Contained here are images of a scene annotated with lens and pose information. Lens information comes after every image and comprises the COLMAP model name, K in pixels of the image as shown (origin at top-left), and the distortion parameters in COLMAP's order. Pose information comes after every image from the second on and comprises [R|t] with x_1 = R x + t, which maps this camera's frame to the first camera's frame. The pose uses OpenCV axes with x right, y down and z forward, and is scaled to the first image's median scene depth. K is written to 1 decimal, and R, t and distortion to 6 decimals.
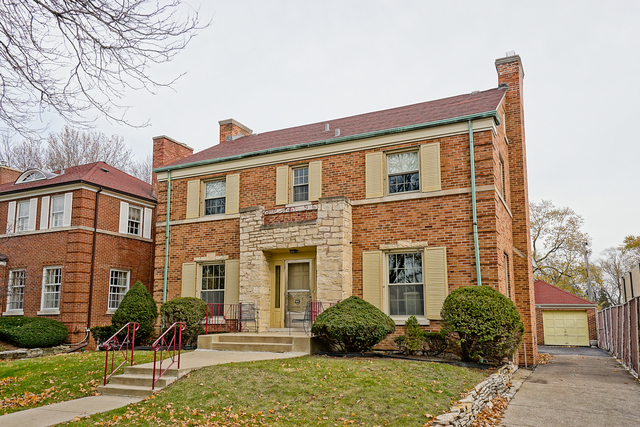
lens RADIAL K [[532.9, 0, 320.0], [0, 532.9, 213.5], [0, 0, 1]] dist [0.040327, 0.000514]
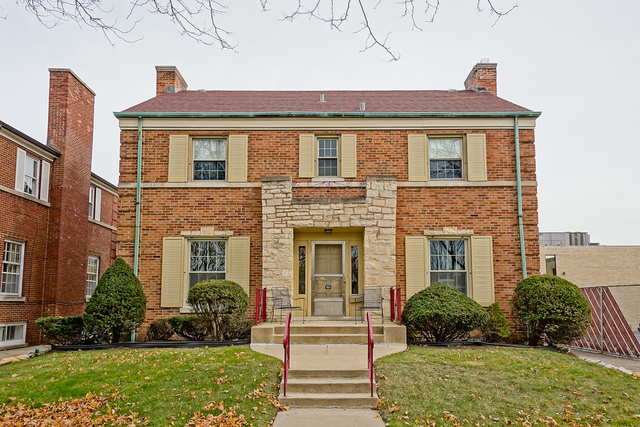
lens RADIAL K [[521.9, 0, 319.7], [0, 521.9, 223.8], [0, 0, 1]] dist [0.033121, 0.002552]
pose [[0.882809, 0.068786, 0.464668, -0.467366], [-0.087824, 0.995947, 0.019422, 0.042527], [-0.461449, -0.057955, 0.885272, 0.231900]]
